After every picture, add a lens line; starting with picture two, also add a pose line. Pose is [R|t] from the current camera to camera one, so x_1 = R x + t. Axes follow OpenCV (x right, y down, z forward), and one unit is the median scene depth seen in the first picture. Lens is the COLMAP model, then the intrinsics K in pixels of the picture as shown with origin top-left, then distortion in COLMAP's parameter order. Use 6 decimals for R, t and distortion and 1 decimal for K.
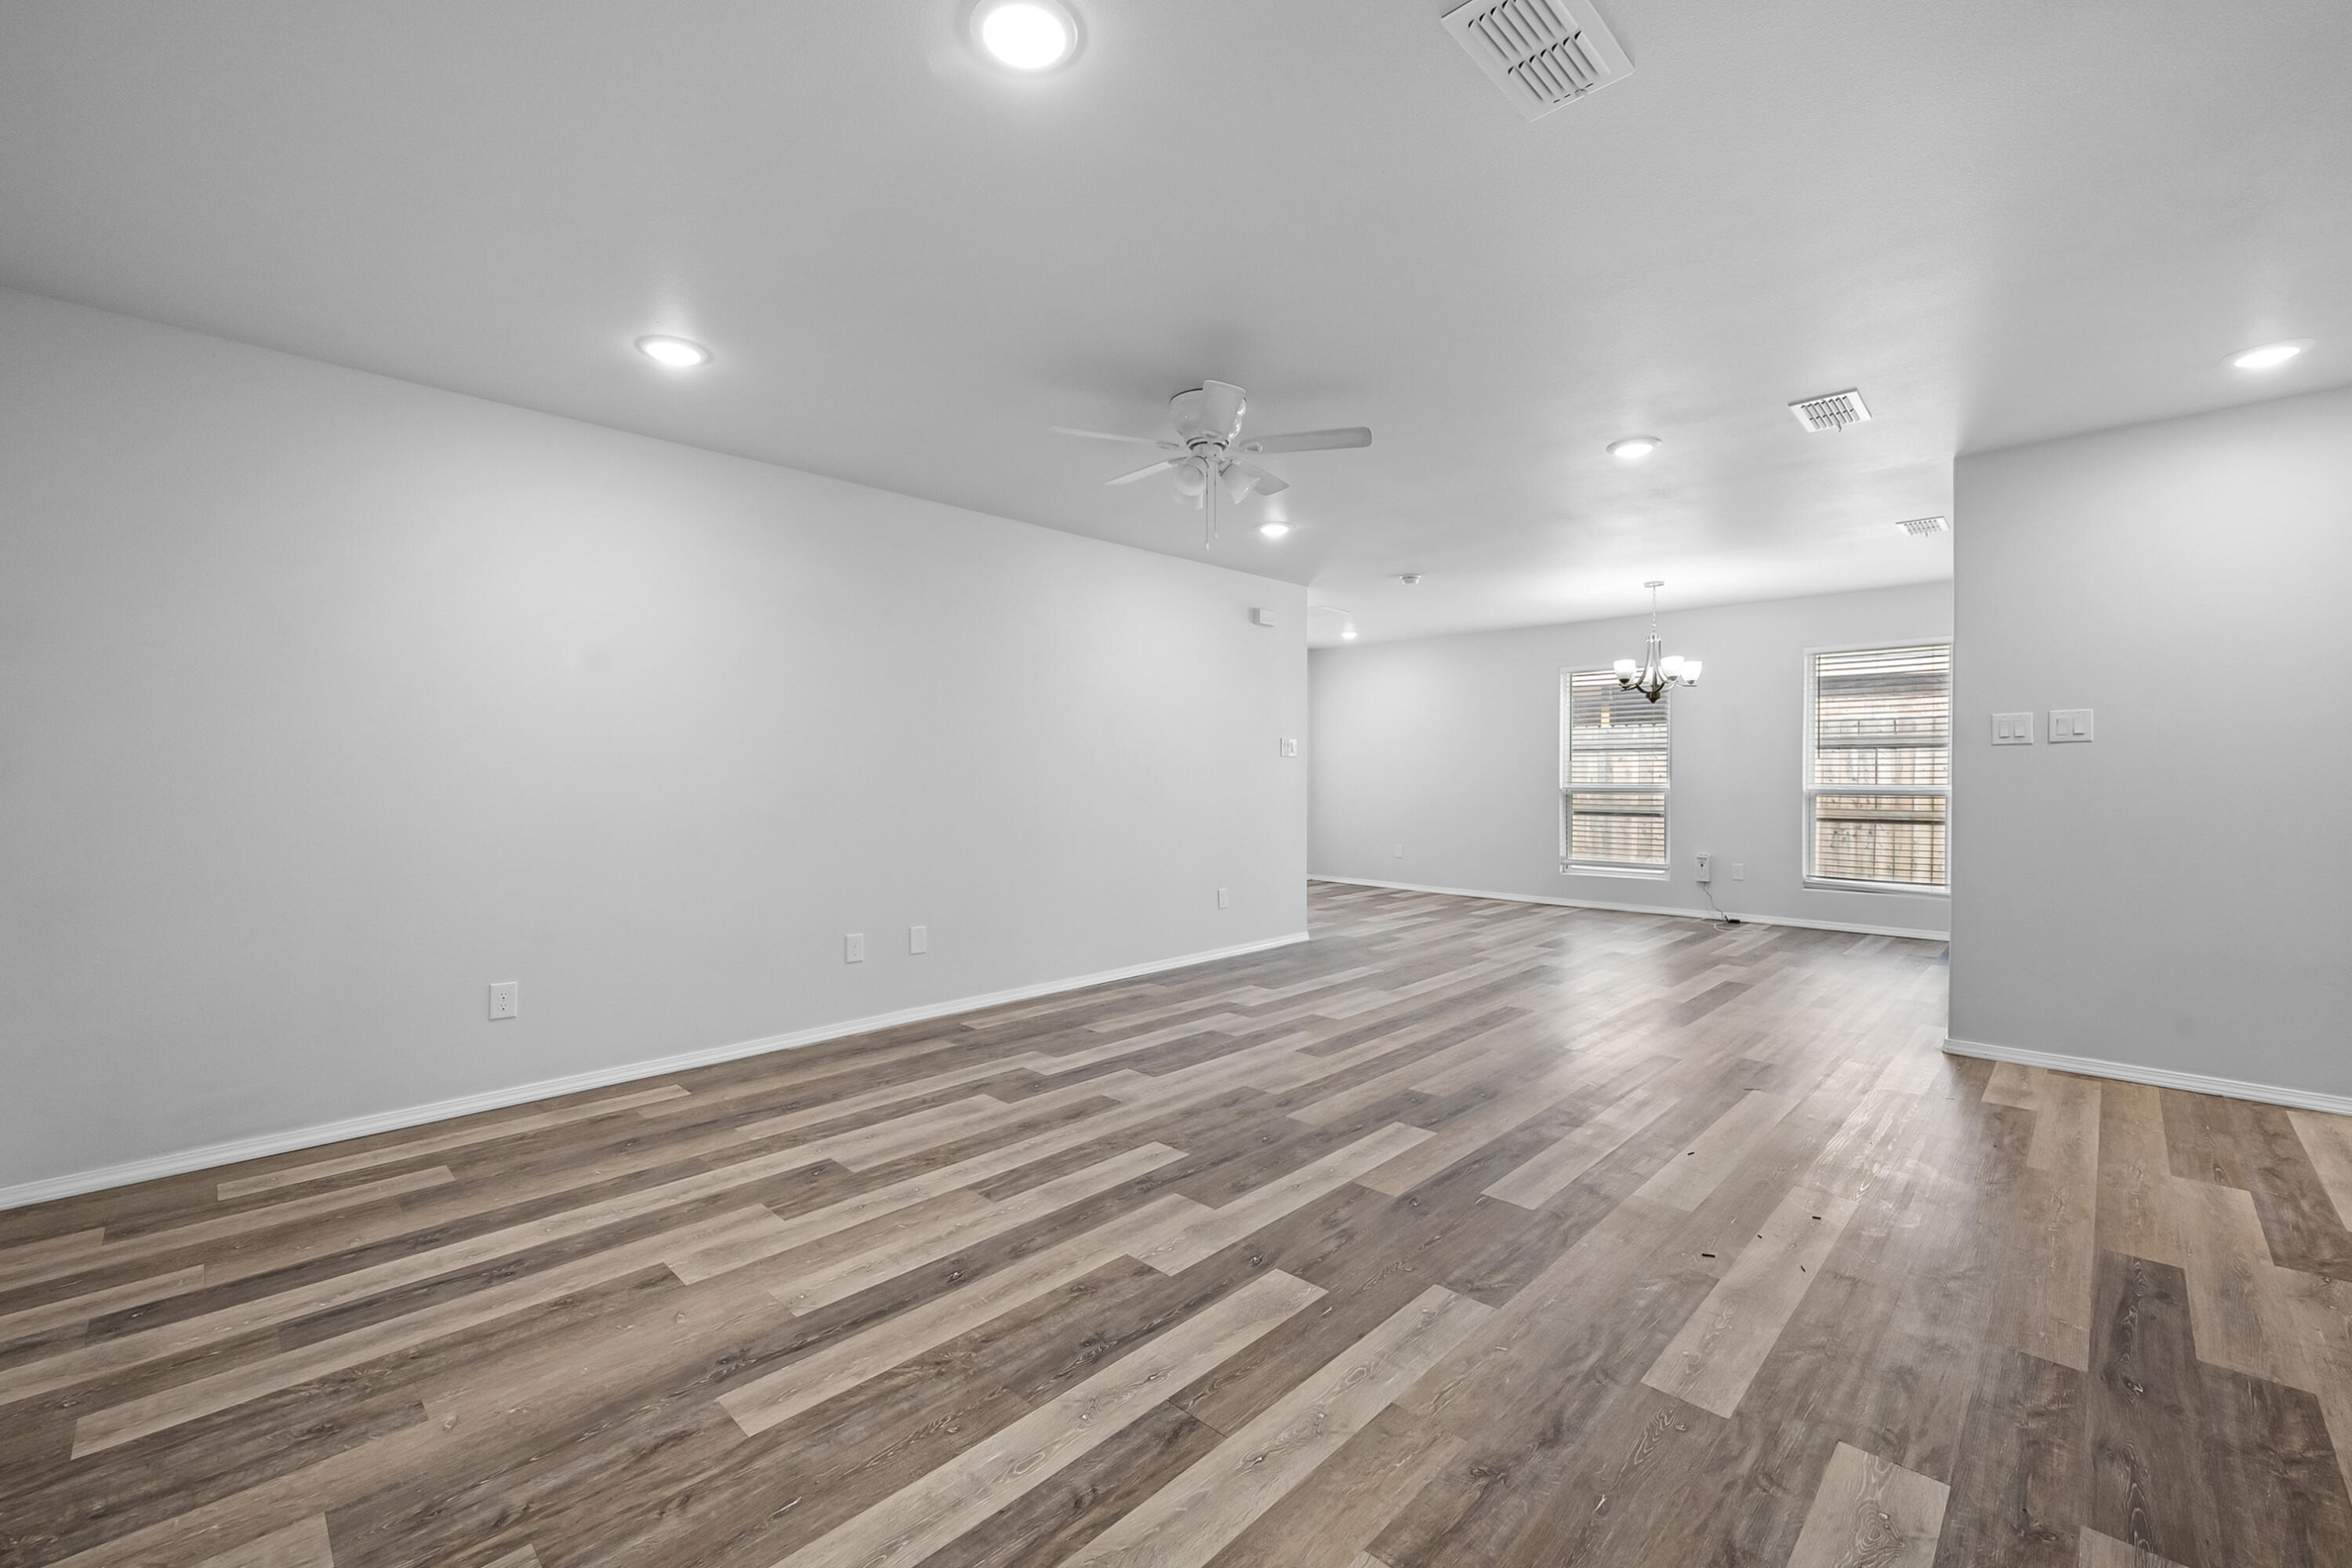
lens RADIAL K [[963.8, 0, 1179.9], [0, 963.8, 777.1], [0, 0, 1]] dist [-0.000249, 0.000234]
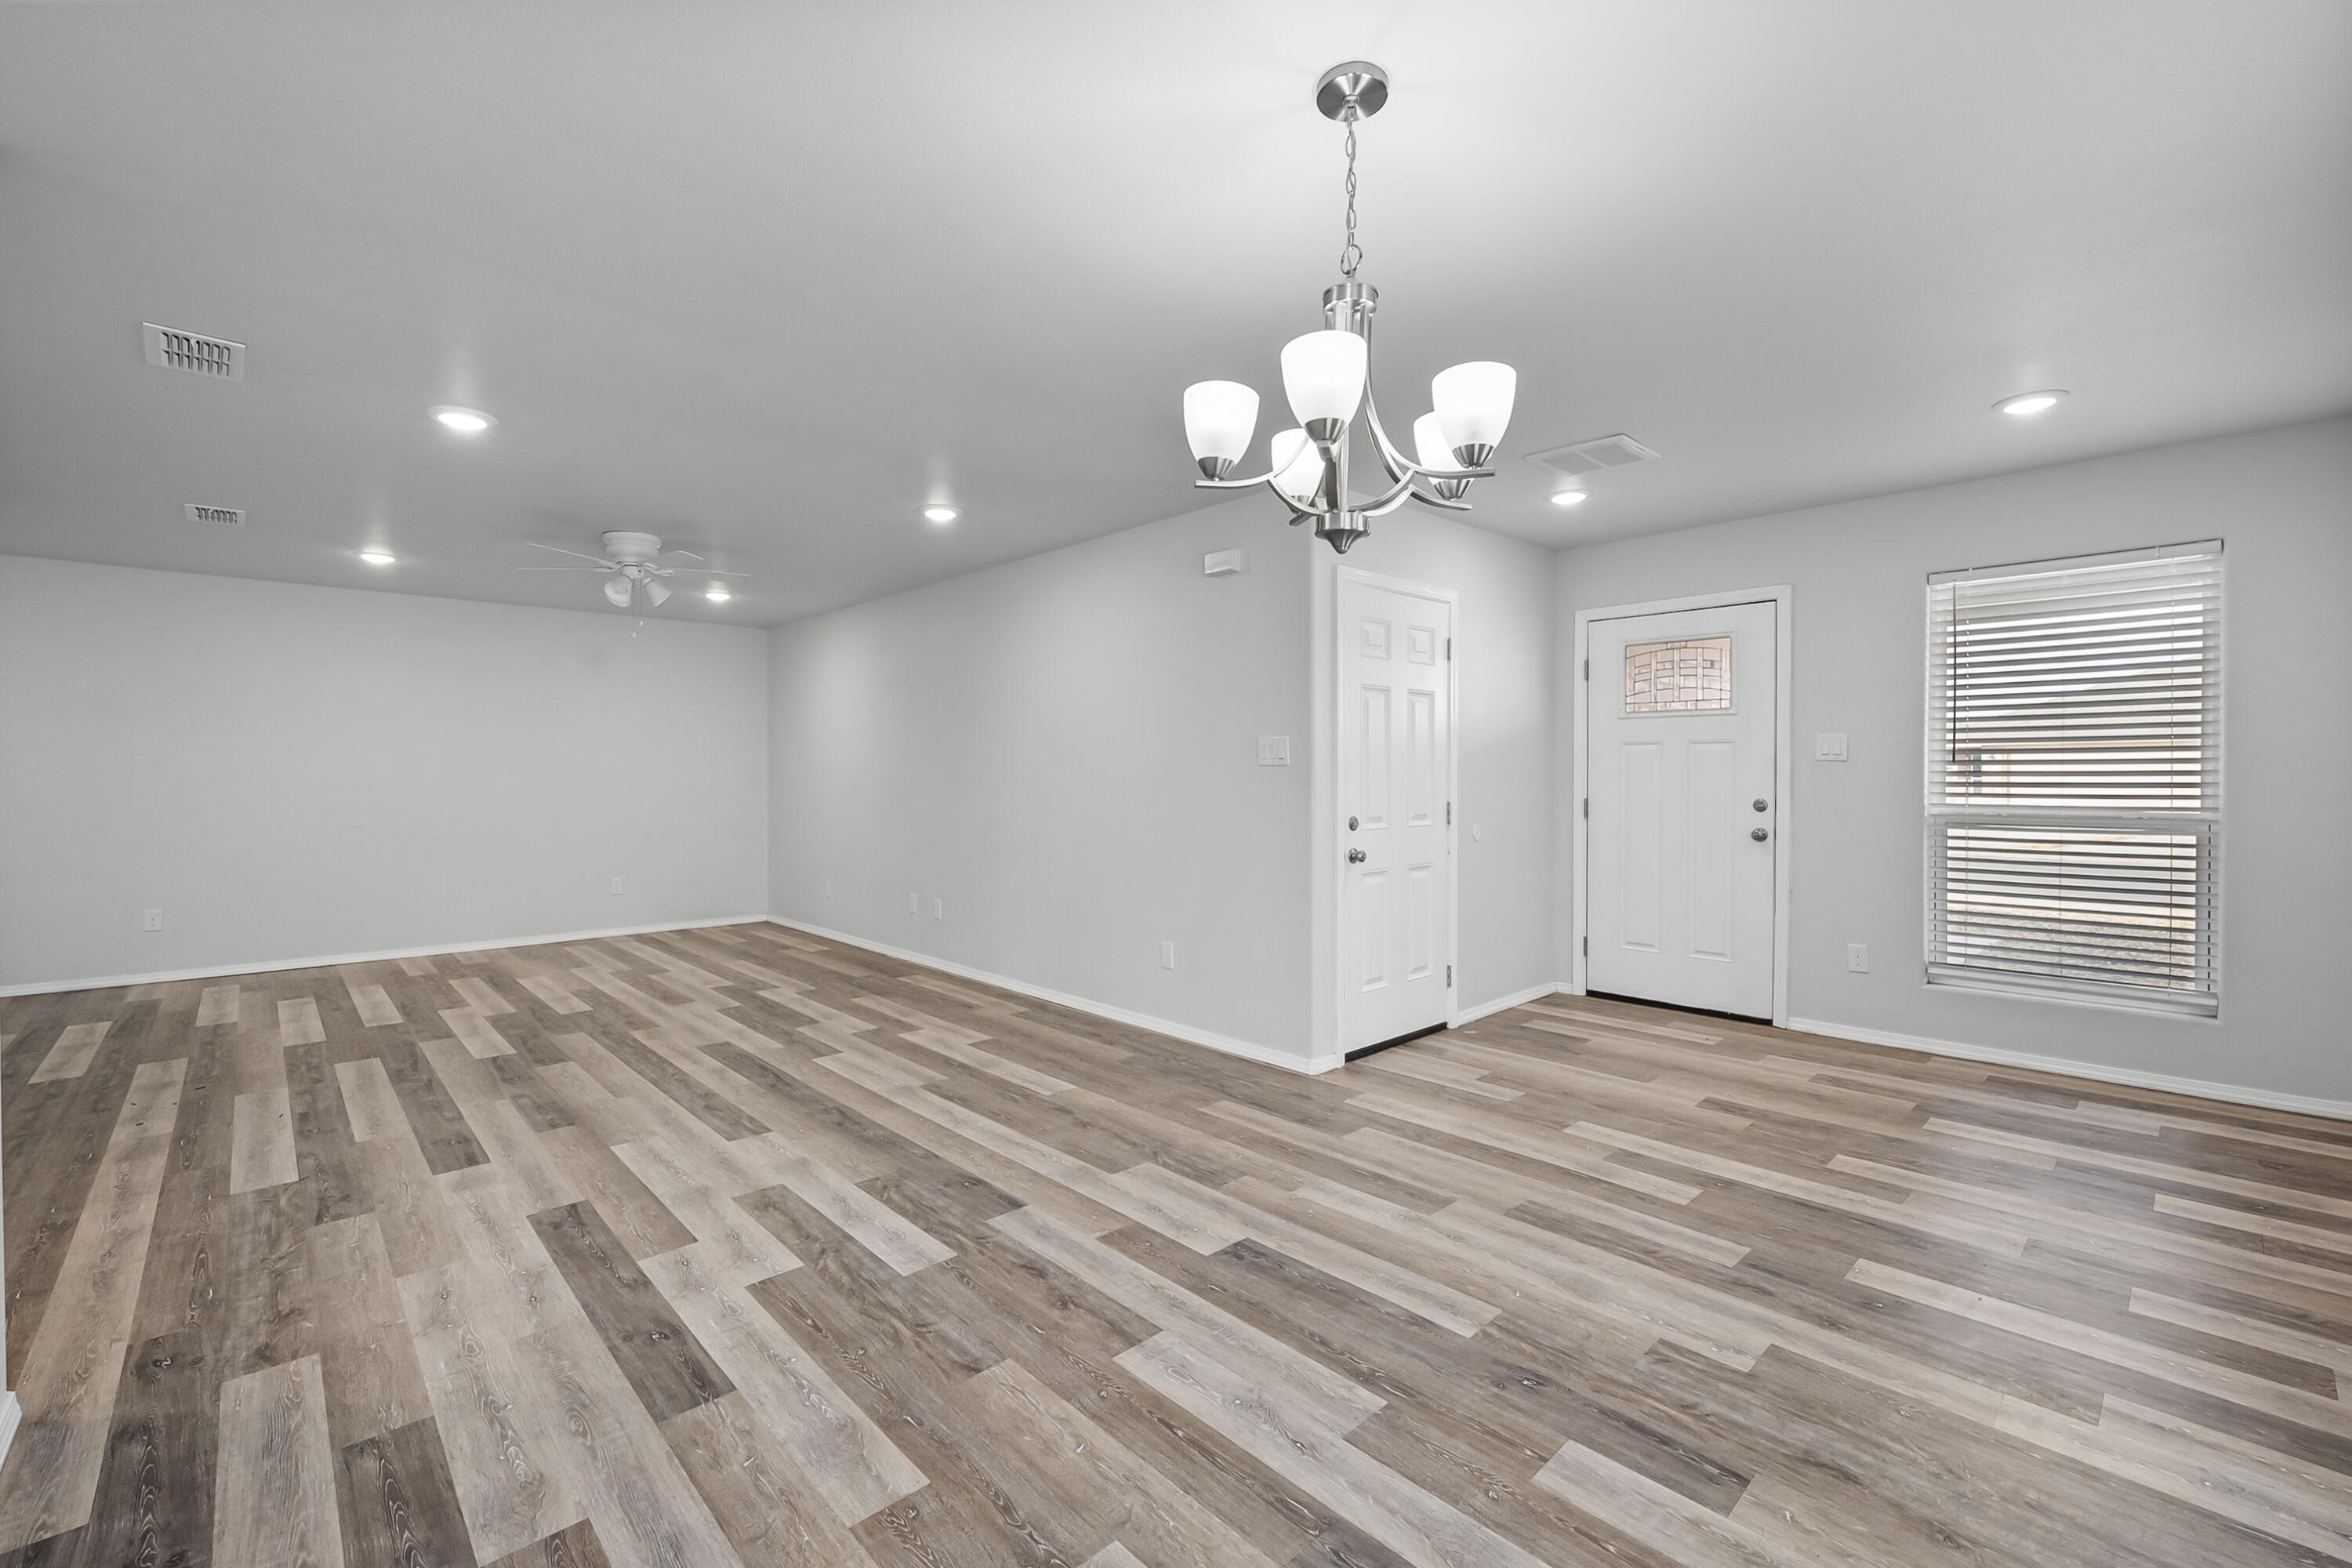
lens RADIAL K [[989.5, 0, 1176.0], [0, 989.5, 784.0], [0, 0, 1]] dist [-0.001607, -0.000332]
pose [[-0.048123, 0.014194, -0.998741, 1.853622], [-0.001906, 0.999896, 0.014302, -0.044688], [0.998840, 0.002592, -0.048091, 2.370218]]
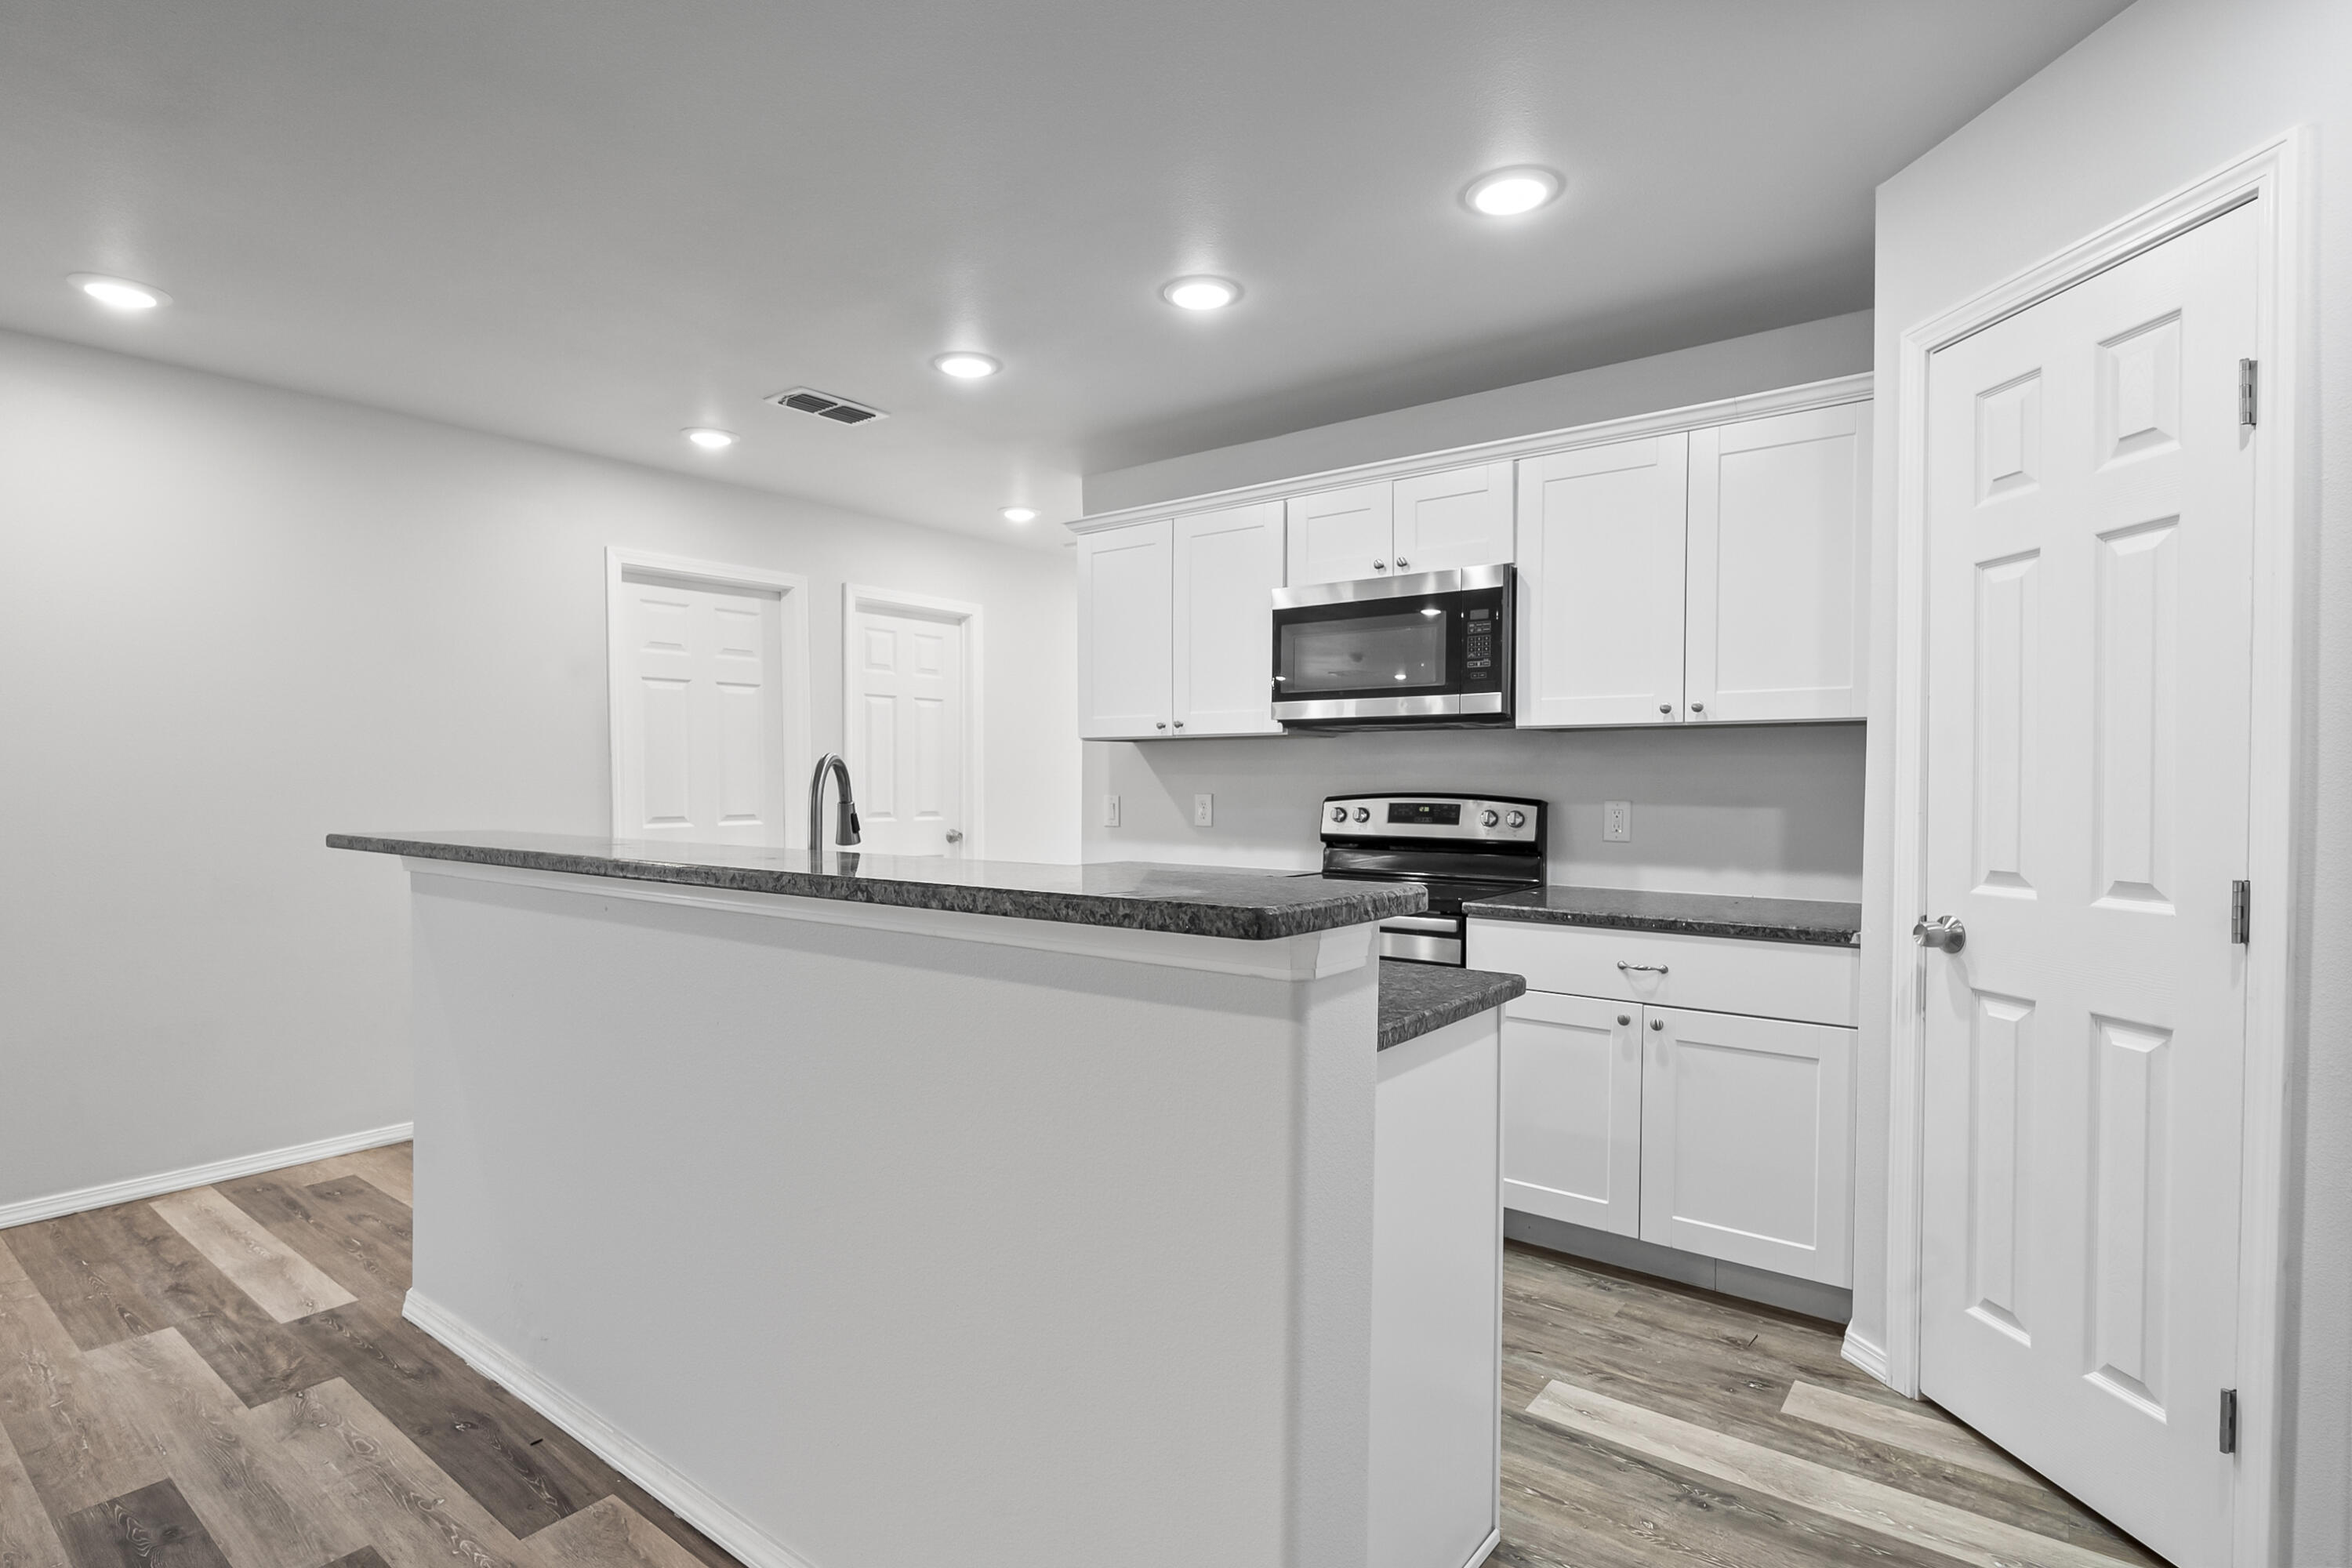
lens RADIAL K [[1163.6, 0, 1173.9], [0, 1163.6, 814.0], [0, 0, 1]] dist [-0.000692, -0.000537]
pose [[-0.109298, -0.029325, 0.993576, 0.055563], [0.001949, 0.999556, 0.029716, -0.029969], [-0.994007, 0.005184, -0.109193, 0.264700]]
